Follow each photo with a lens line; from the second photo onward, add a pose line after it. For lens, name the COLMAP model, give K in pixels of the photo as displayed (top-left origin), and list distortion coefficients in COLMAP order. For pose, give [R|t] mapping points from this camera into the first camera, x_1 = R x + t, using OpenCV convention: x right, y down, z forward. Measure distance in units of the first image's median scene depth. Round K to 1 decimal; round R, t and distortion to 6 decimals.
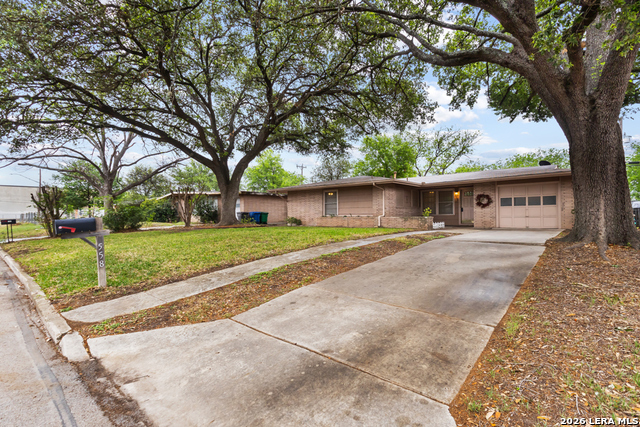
lens RADIAL K [[301.1, 0, 319.5], [0, 301.1, 212.6], [0, 0, 1]] dist [0.005606, 0.000836]
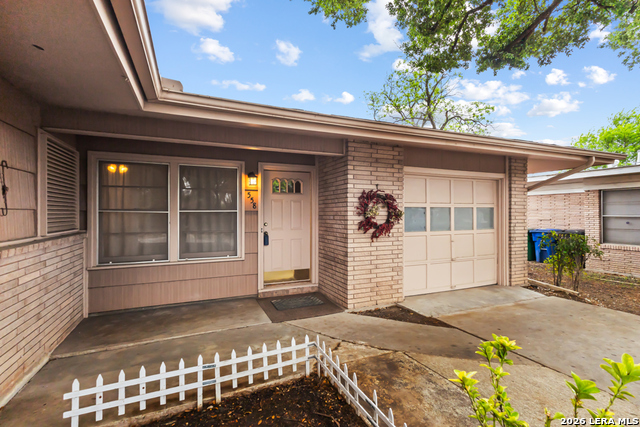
lens RADIAL K [[301.1, 0, 319.3], [0, 301.1, 213.4], [0, 0, 1]] dist [0.005606, 0.000836]
pose [[0.431600, 0.007942, 0.902030, 0.256390], [-0.011139, 0.999932, -0.003475, -0.037584], [-0.901996, -0.008548, 0.431659, 0.917030]]
